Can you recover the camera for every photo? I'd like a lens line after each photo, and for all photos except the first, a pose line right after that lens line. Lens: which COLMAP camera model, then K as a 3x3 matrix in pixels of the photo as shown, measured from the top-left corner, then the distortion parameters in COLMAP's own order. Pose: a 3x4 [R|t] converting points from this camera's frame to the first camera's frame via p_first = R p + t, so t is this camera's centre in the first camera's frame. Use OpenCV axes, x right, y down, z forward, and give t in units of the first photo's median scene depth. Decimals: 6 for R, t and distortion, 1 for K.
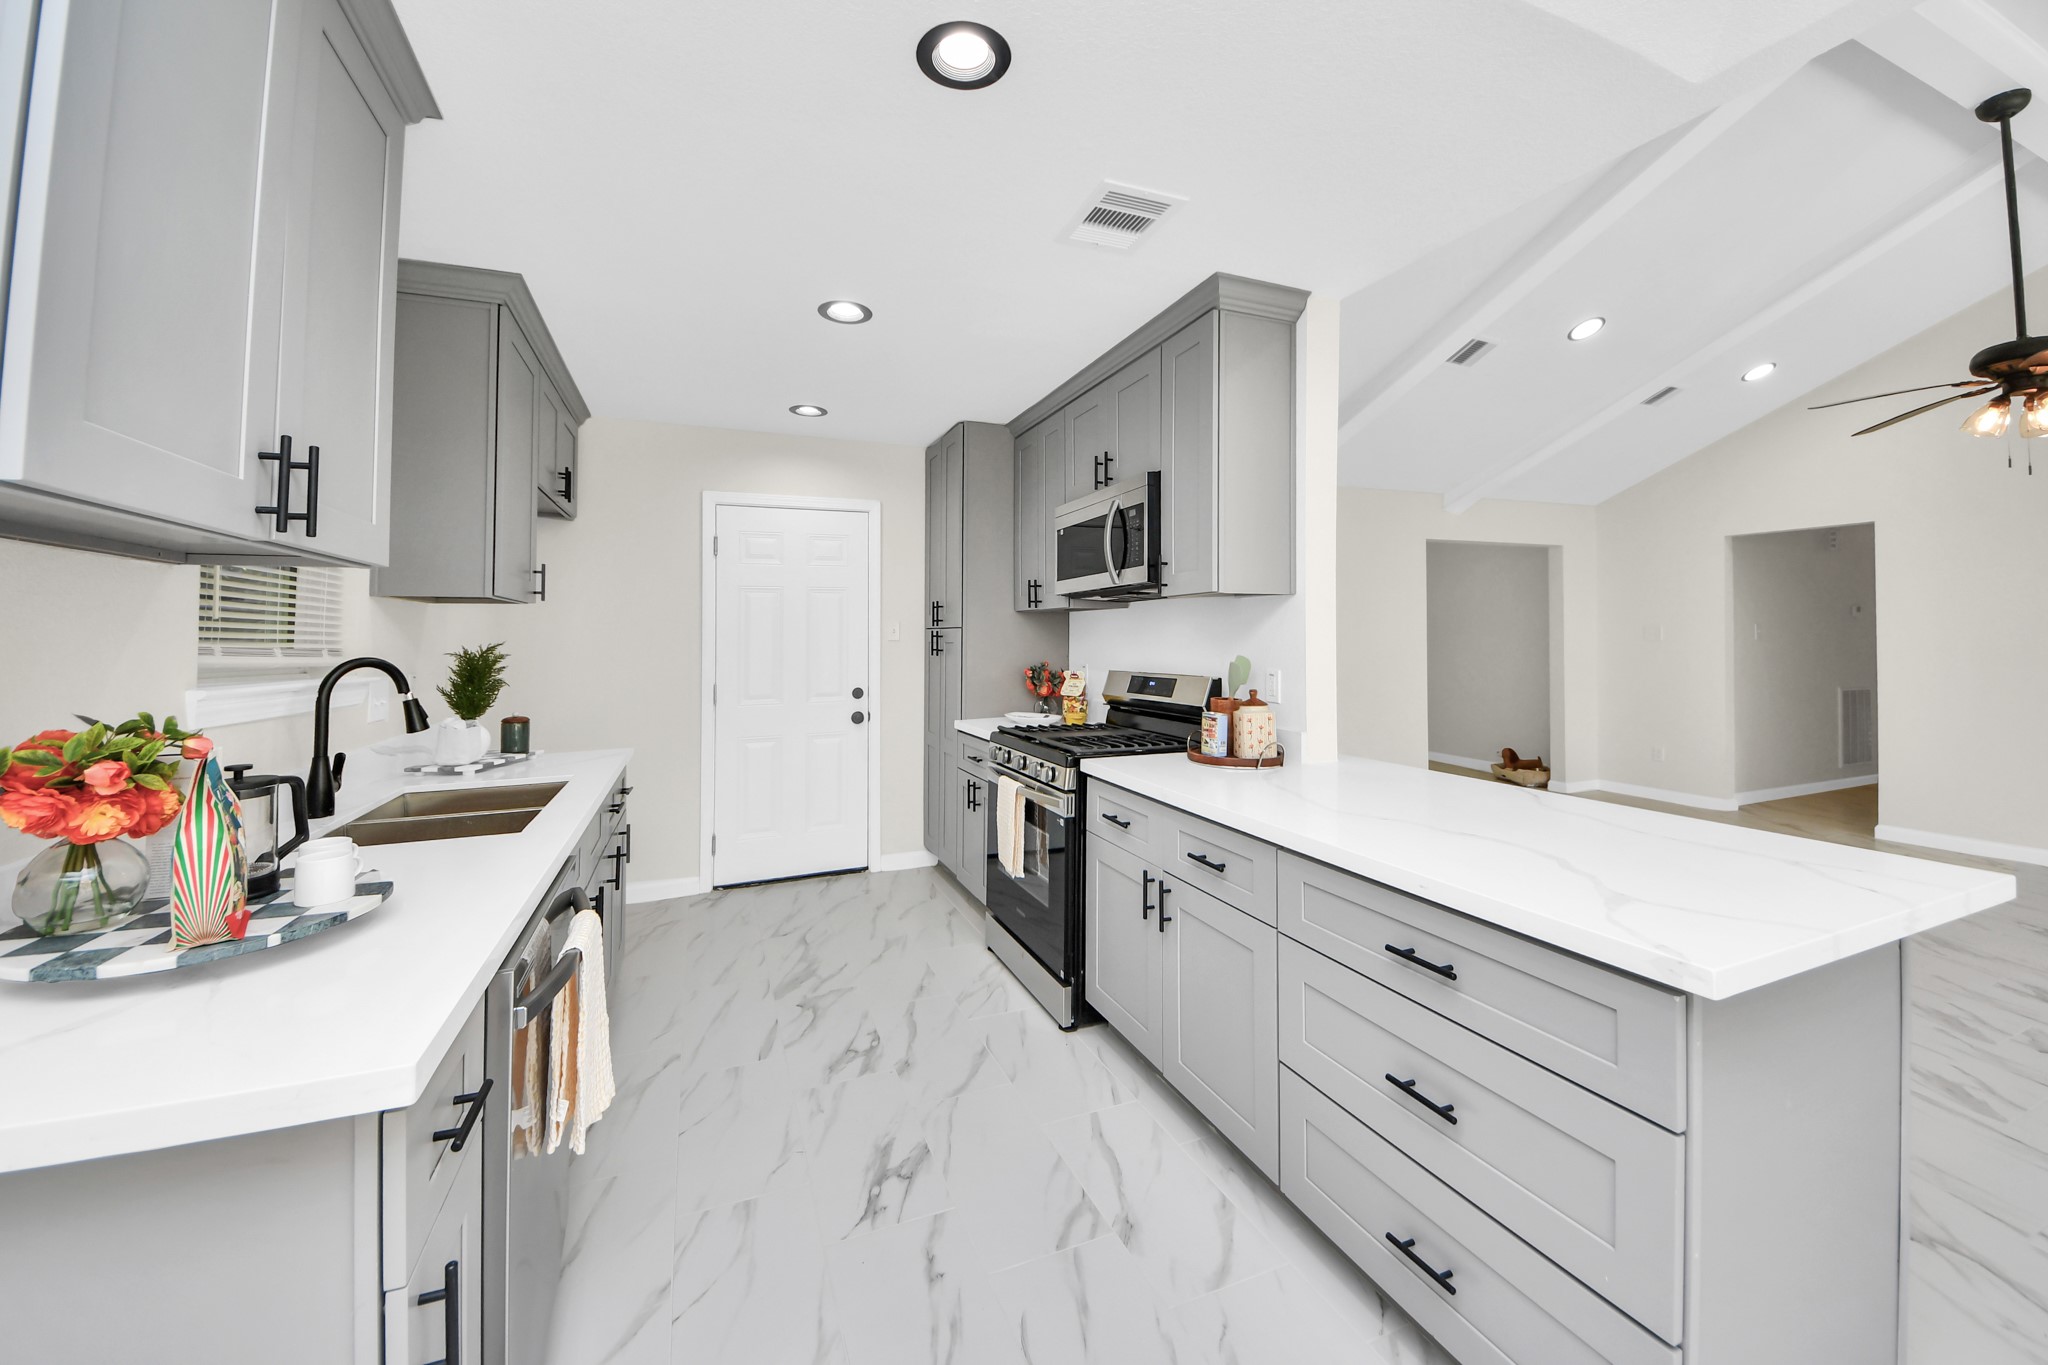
lens RADIAL K [[755.5, 0, 1016.2], [0, 755.5, 610.2], [0, 0, 1]] dist [0.045021, -0.030467]
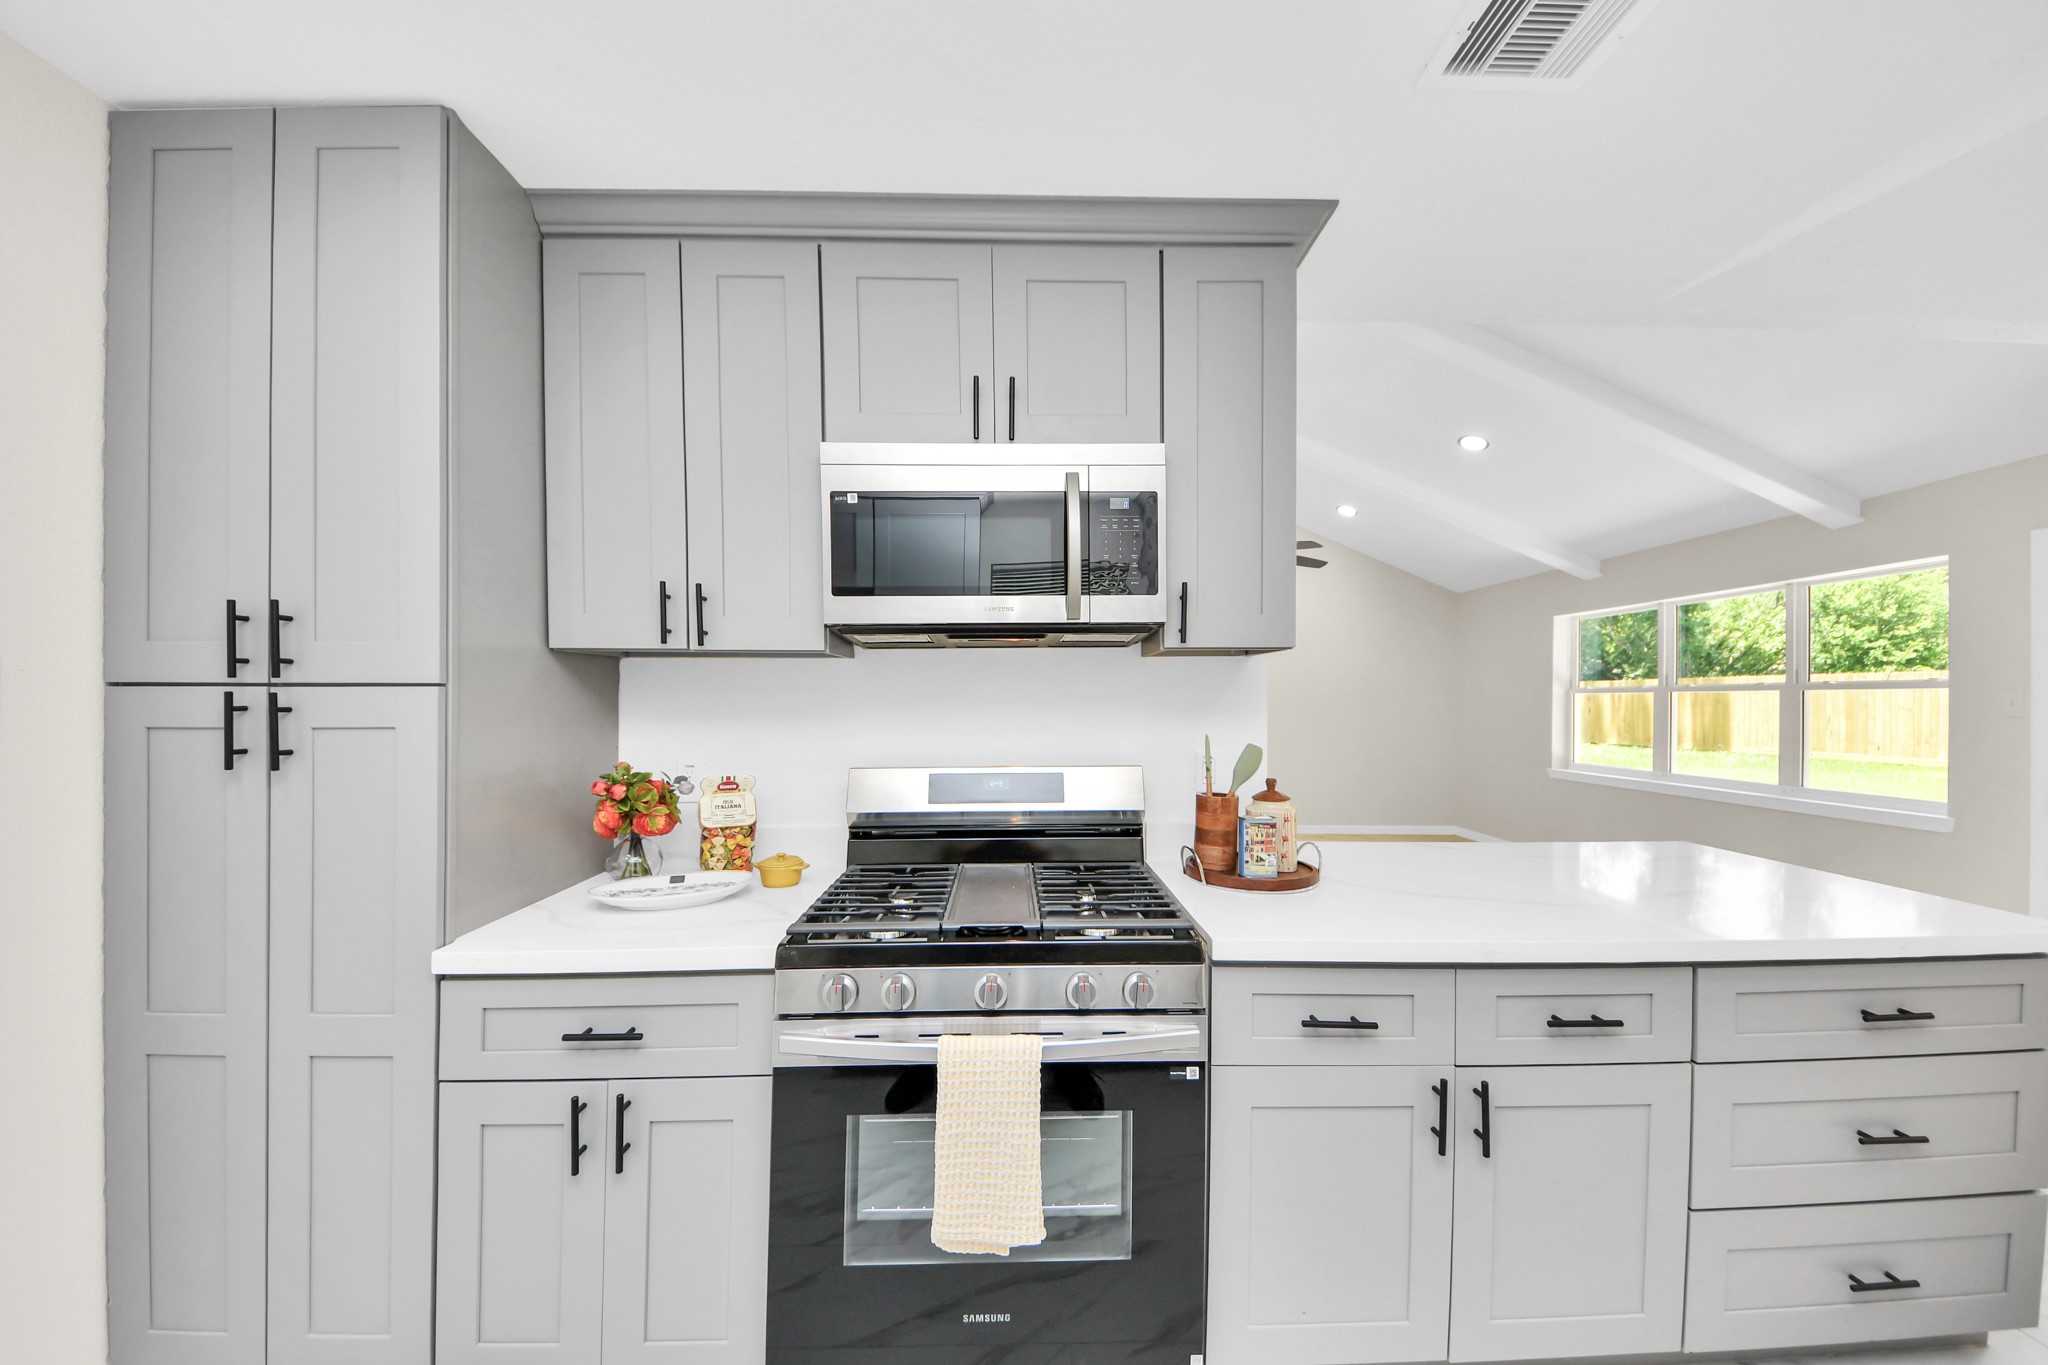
lens RADIAL K [[726.7, 0, 1024.1], [0, 726.7, 698.6], [0, 0, 1]] dist [0.042380, -0.023645]
pose [[0.357701, 0.002655, 0.933833, -0.385251], [-0.034614, 0.999346, 0.010418, 0.020832], [-0.933195, -0.036050, 0.357559, 0.802998]]
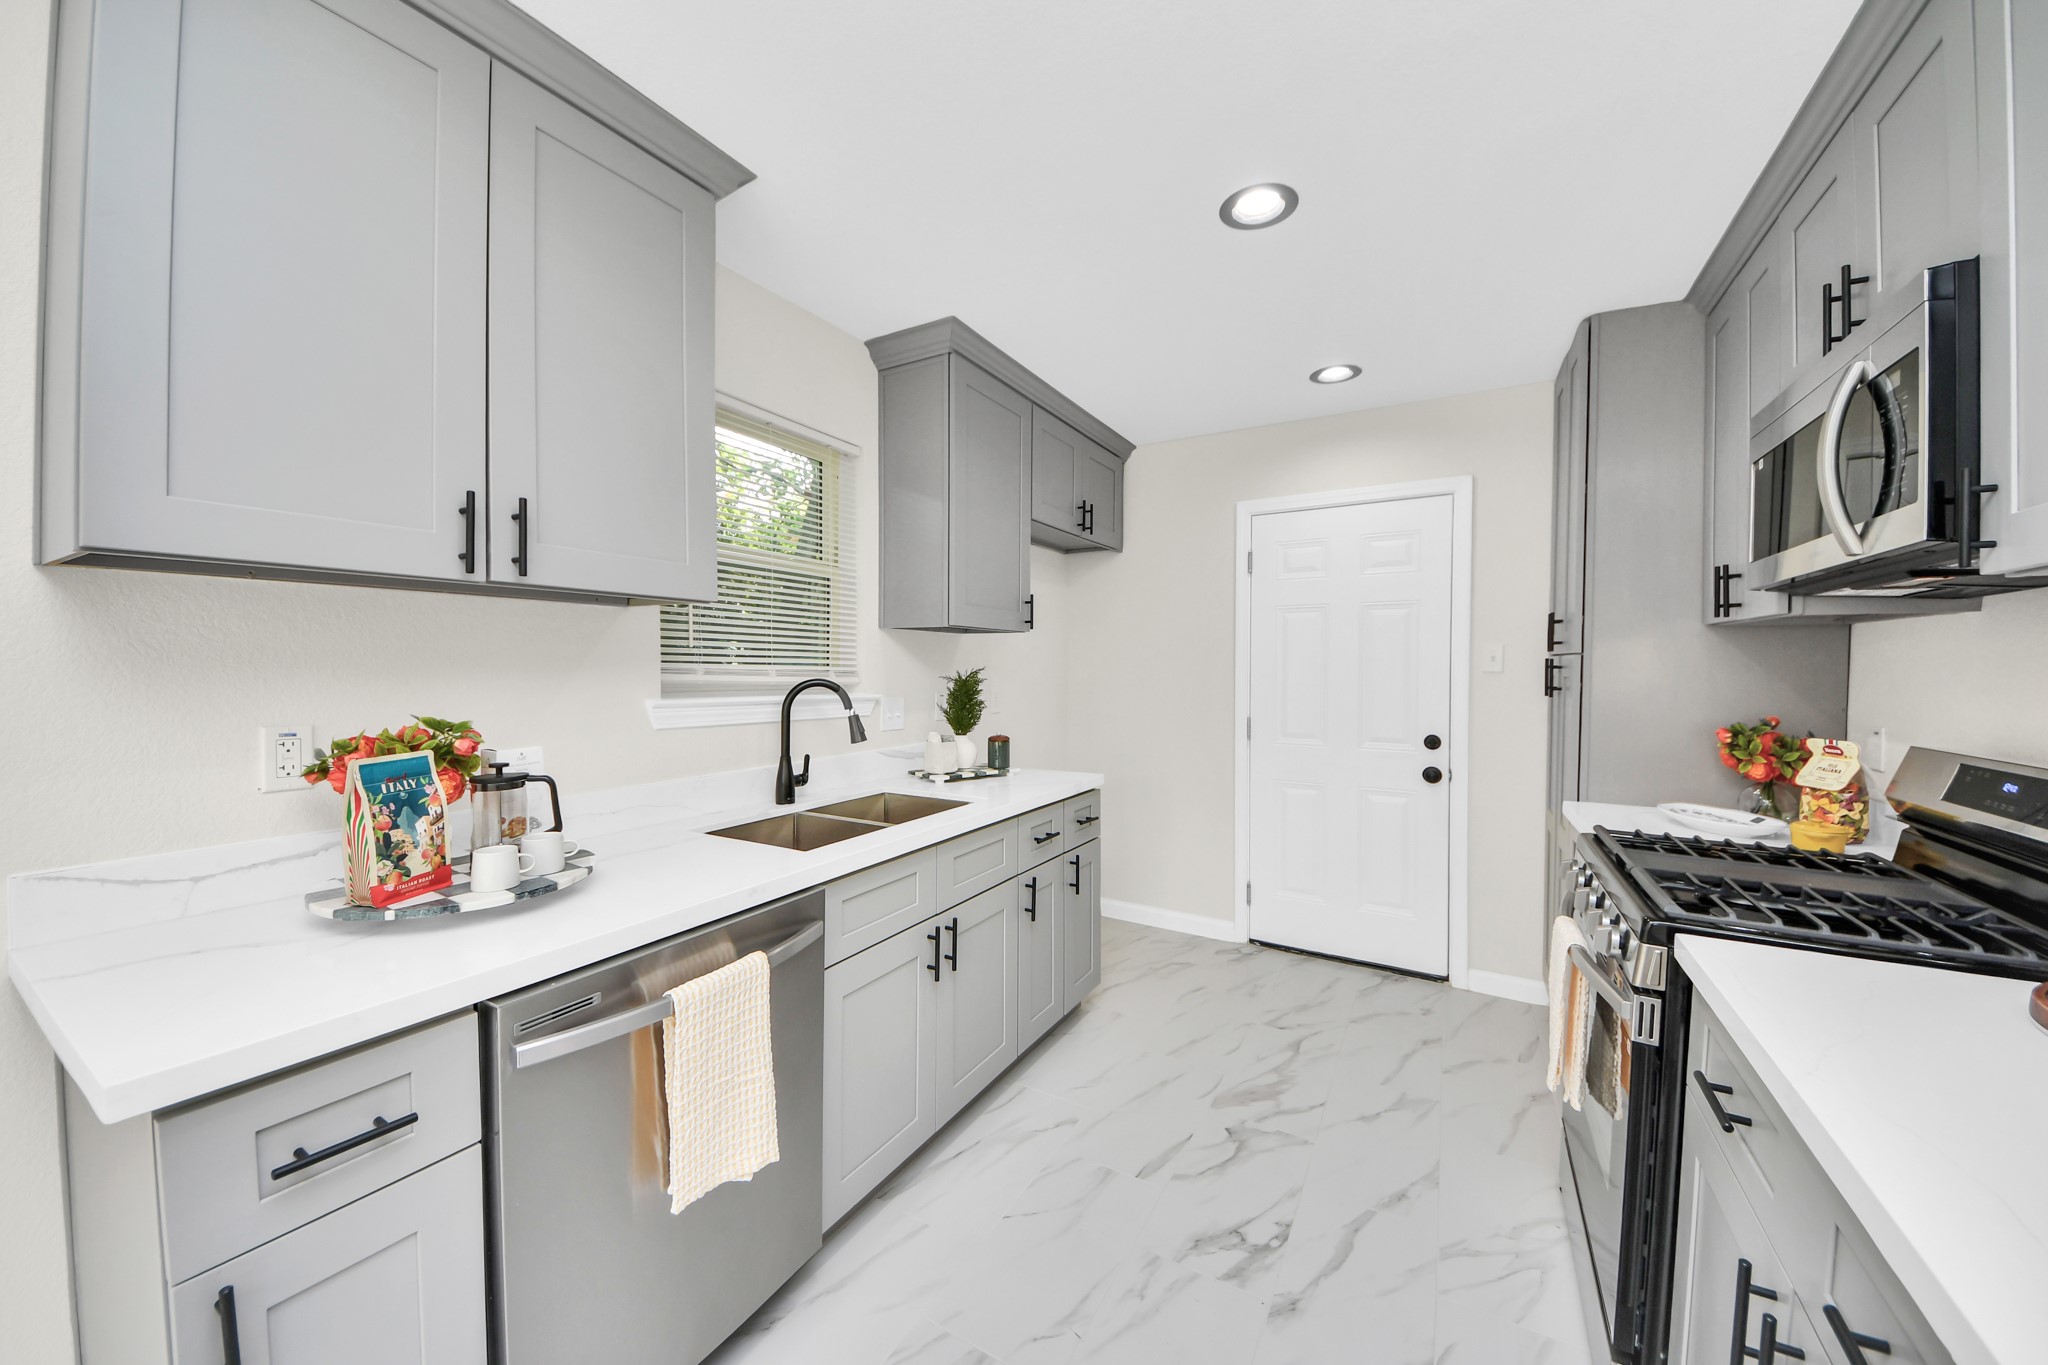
lens RADIAL K [[736.0, 0, 1018.0], [0, 736.0, 668.2], [0, 0, 1]] dist [0.014931, -0.015387]
pose [[0.606409, 0.015710, -0.794998, 0.167683], [0.018061, 0.999275, 0.033523, 0.007753], [0.794948, -0.034688, 0.605685, 0.343345]]
